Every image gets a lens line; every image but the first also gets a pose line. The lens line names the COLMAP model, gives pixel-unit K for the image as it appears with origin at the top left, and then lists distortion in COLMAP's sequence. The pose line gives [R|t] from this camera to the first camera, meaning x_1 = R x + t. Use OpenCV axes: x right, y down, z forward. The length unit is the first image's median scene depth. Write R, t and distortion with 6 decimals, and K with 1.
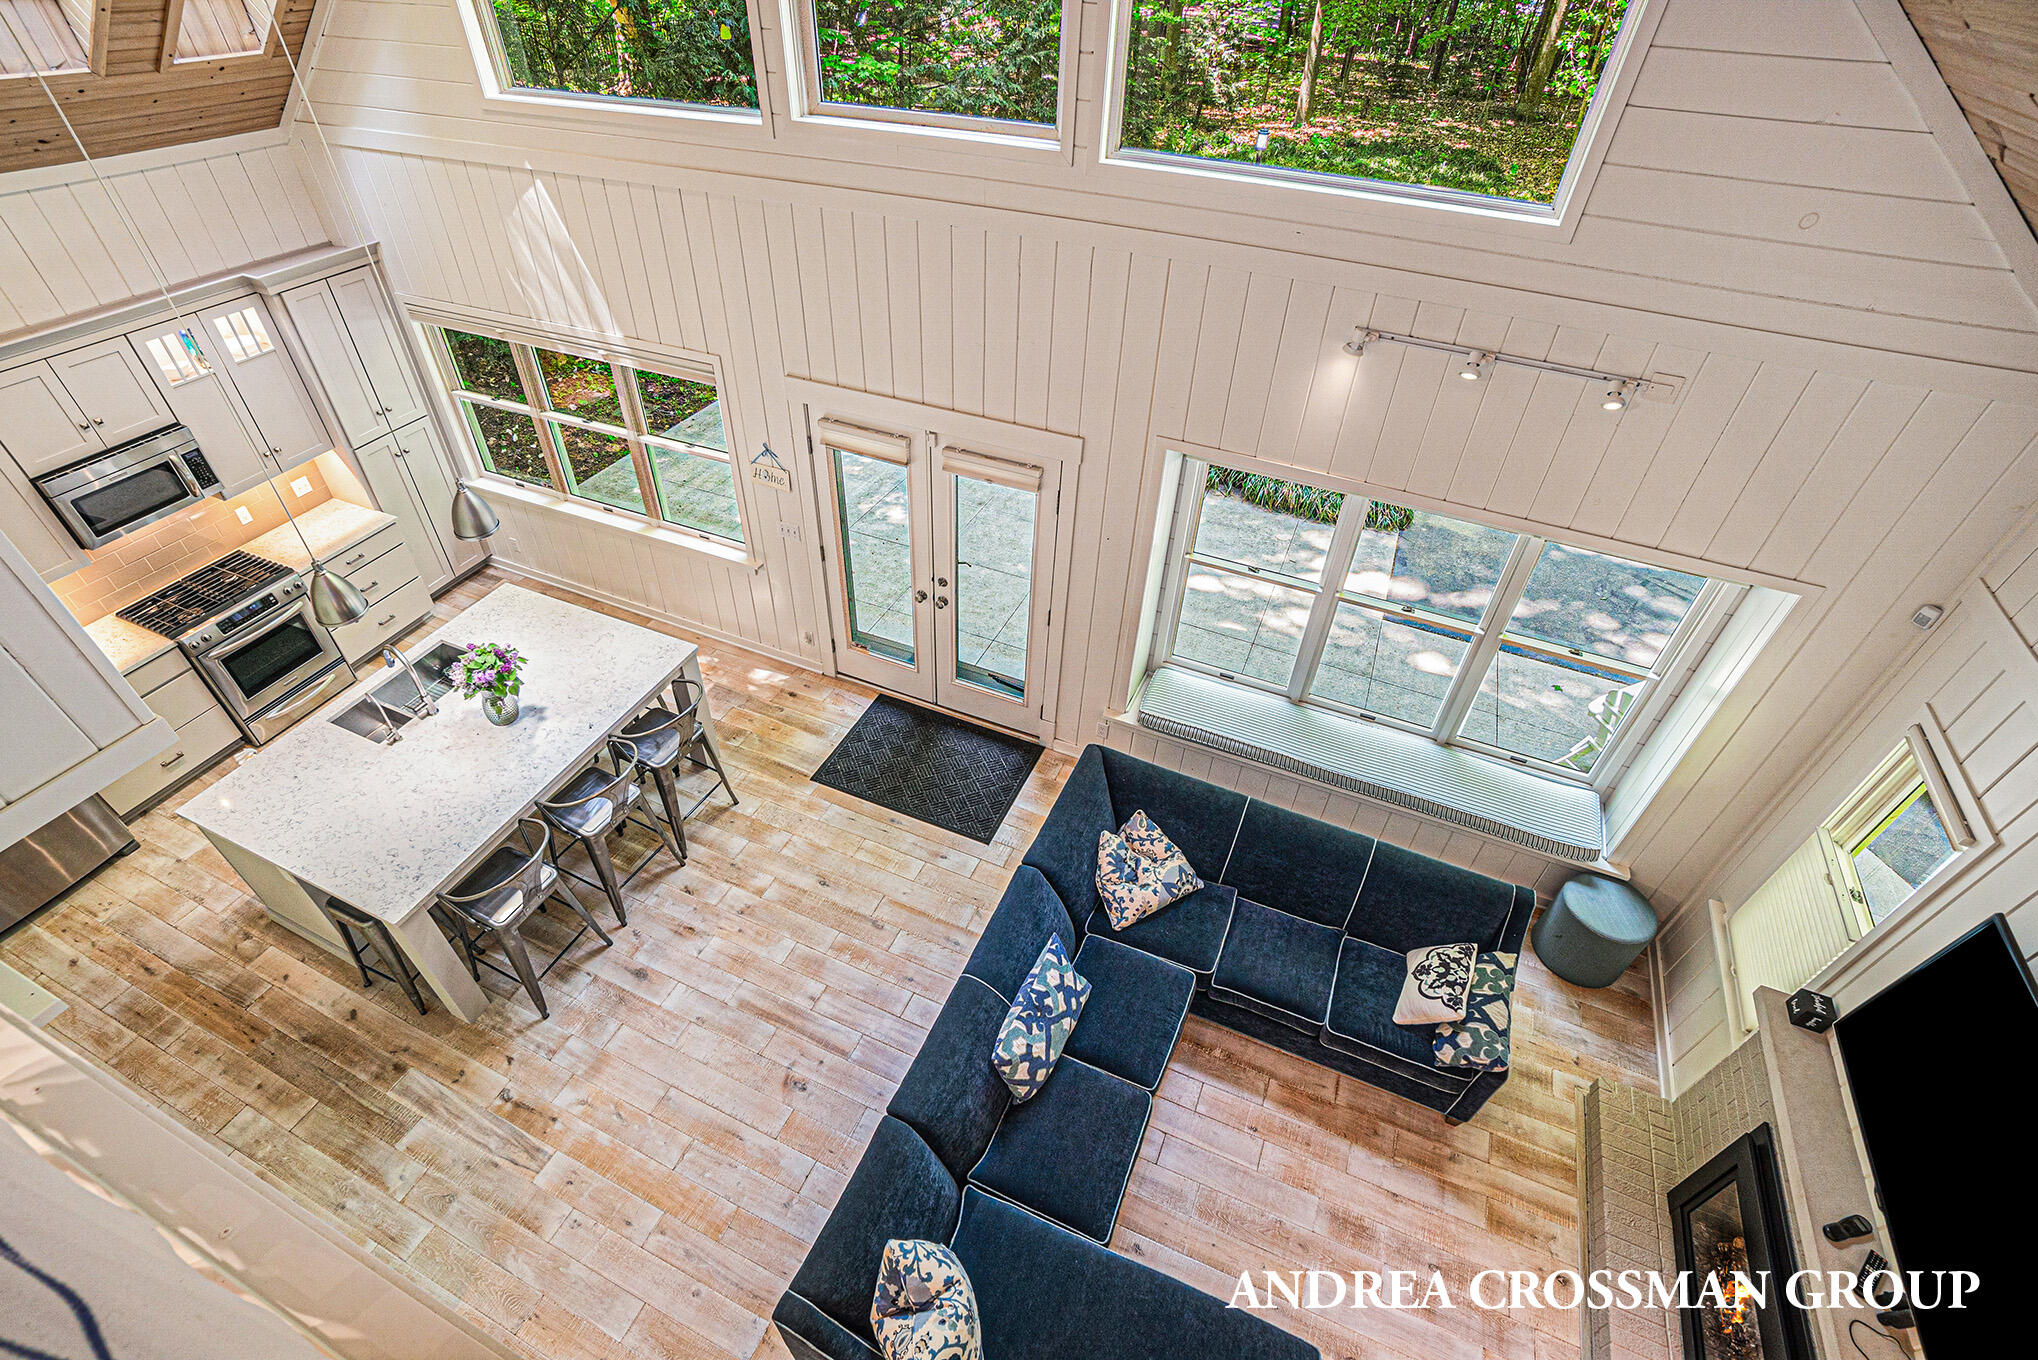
lens RADIAL K [[928.5, 0, 992.7], [0, 928.5, 682.4], [0, 0, 1]] dist [-0.058034, 0.019895]
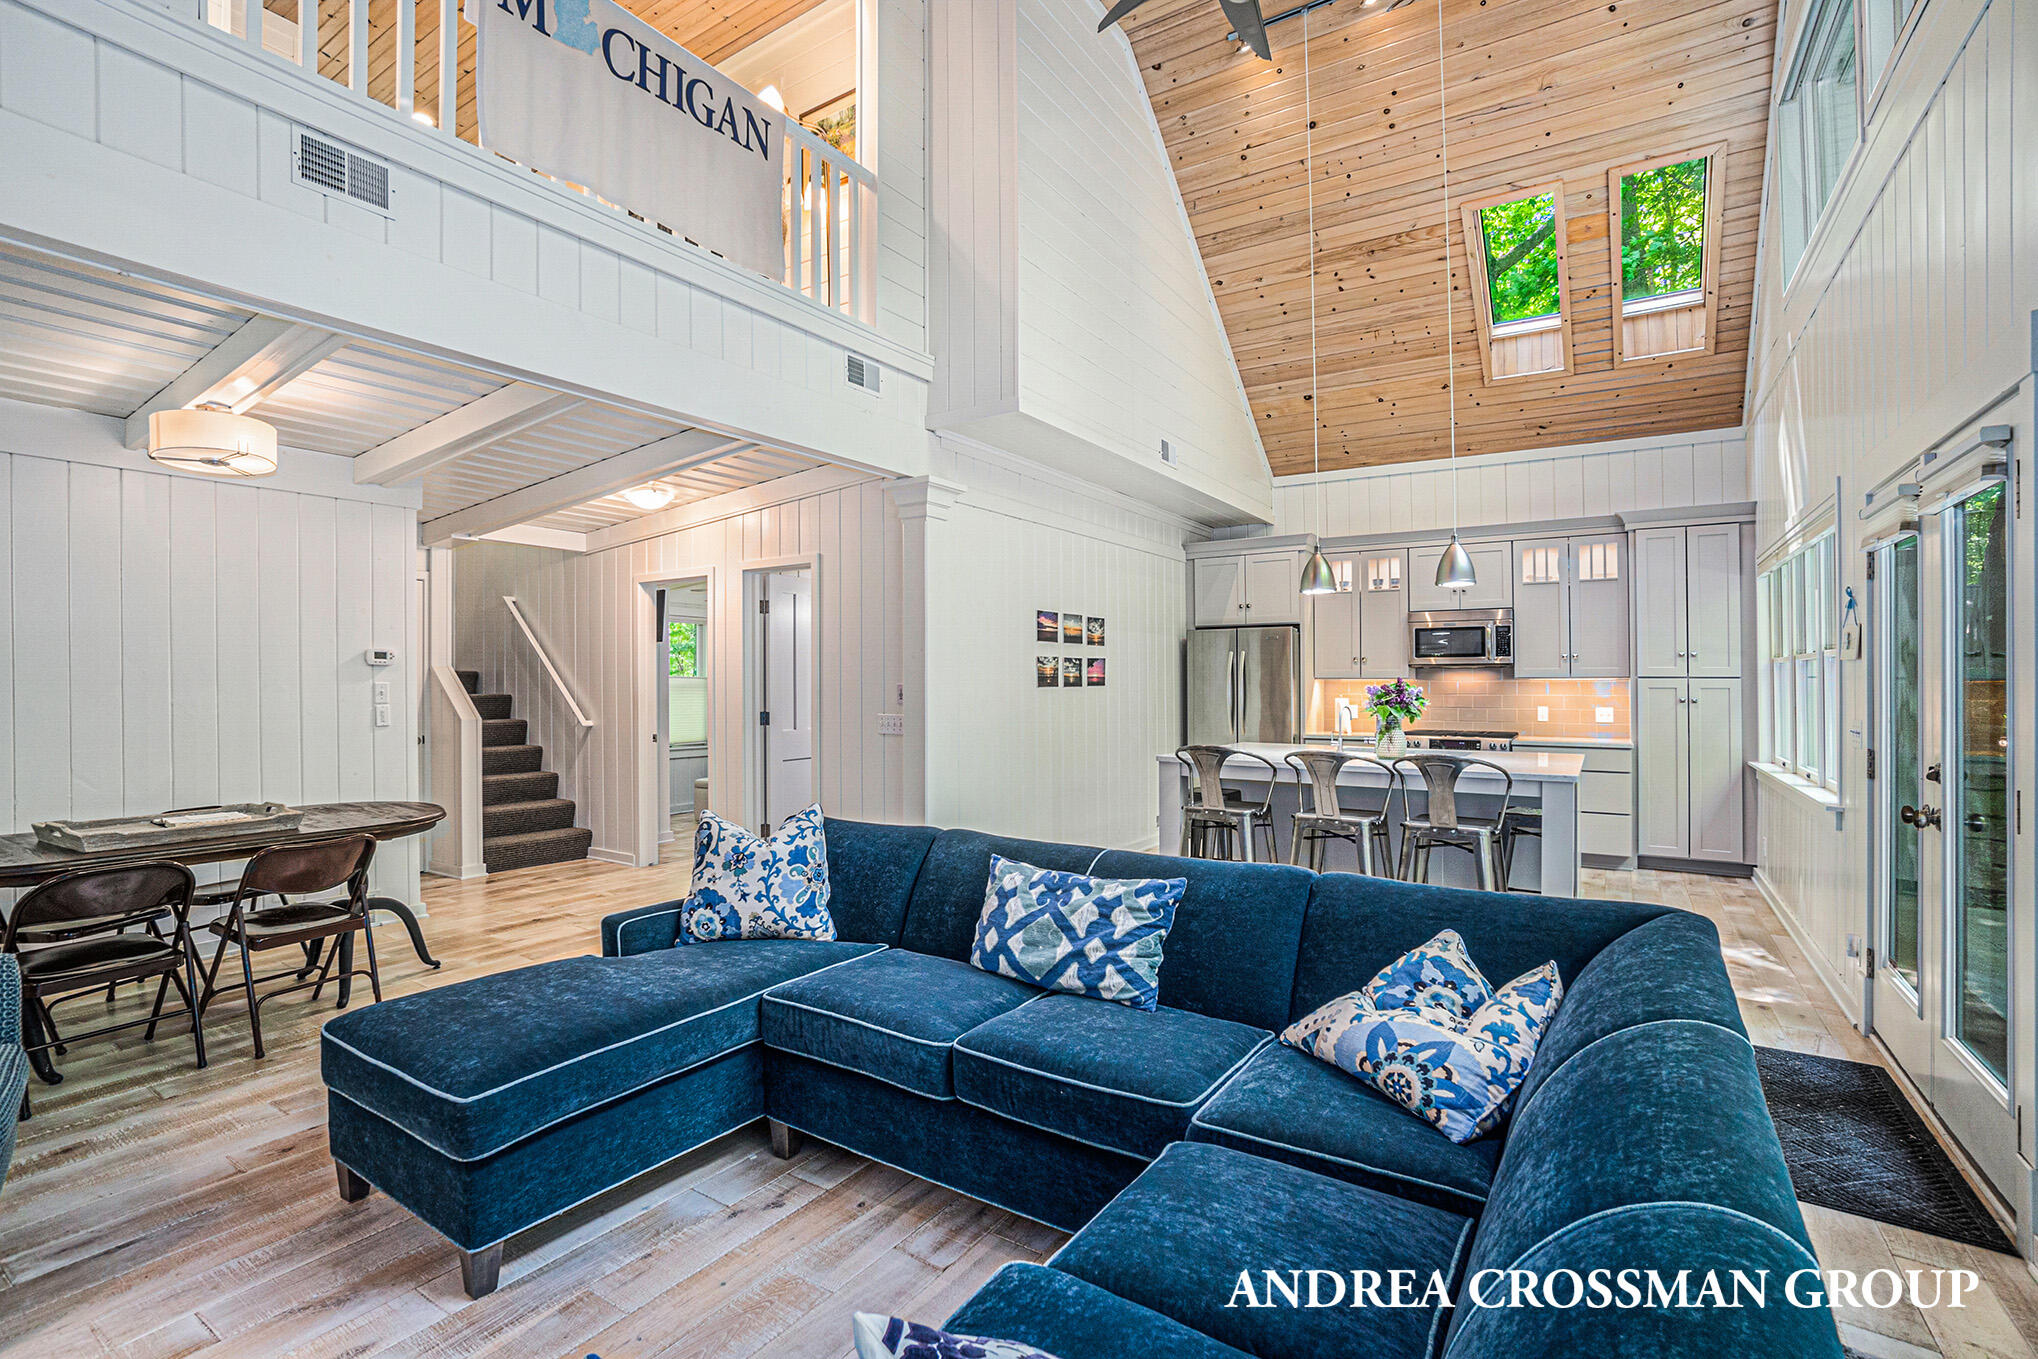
lens RADIAL K [[928.5, 0, 992.7], [0, 928.5, 681.9], [0, 0, 1]] dist [-0.058034, 0.019895]
pose [[-0.170612, -0.009088, -0.985296, 0.643309], [-0.653928, 0.749048, 0.106323, 0.174626], [0.737068, 0.662453, -0.133739, 0.826382]]
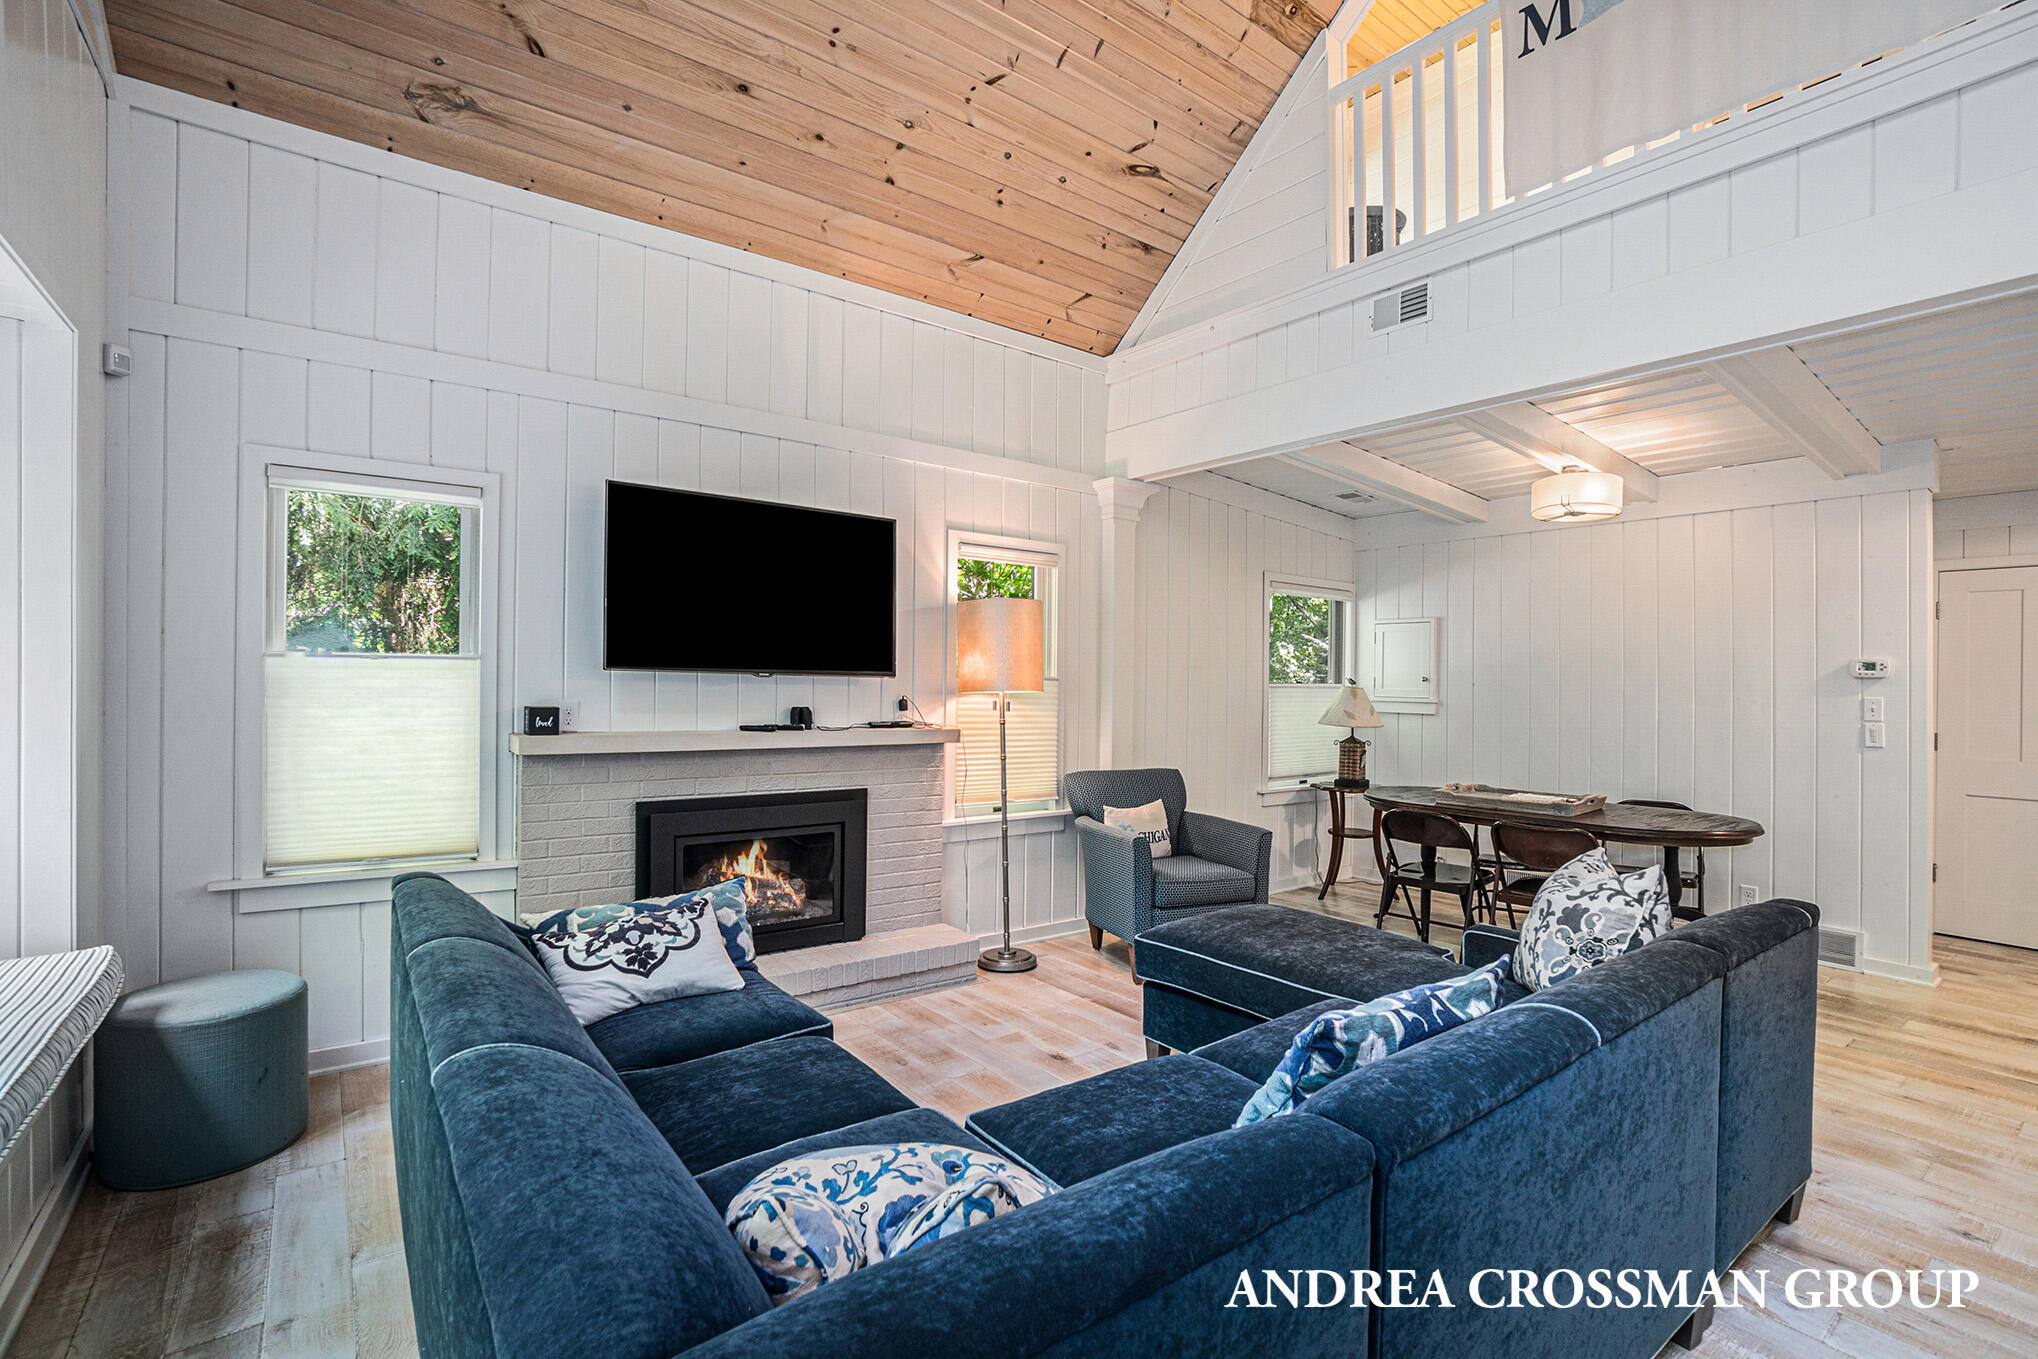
lens RADIAL K [[928.5, 0, 992.7], [0, 928.5, 681.9], [0, 0, 1]] dist [-0.058034, 0.019895]
pose [[-0.868651, -0.021457, 0.494959, 0.014518], [0.310301, 0.755260, 0.577318, -0.072521], [-0.386210, 0.655074, -0.649399, 1.097678]]
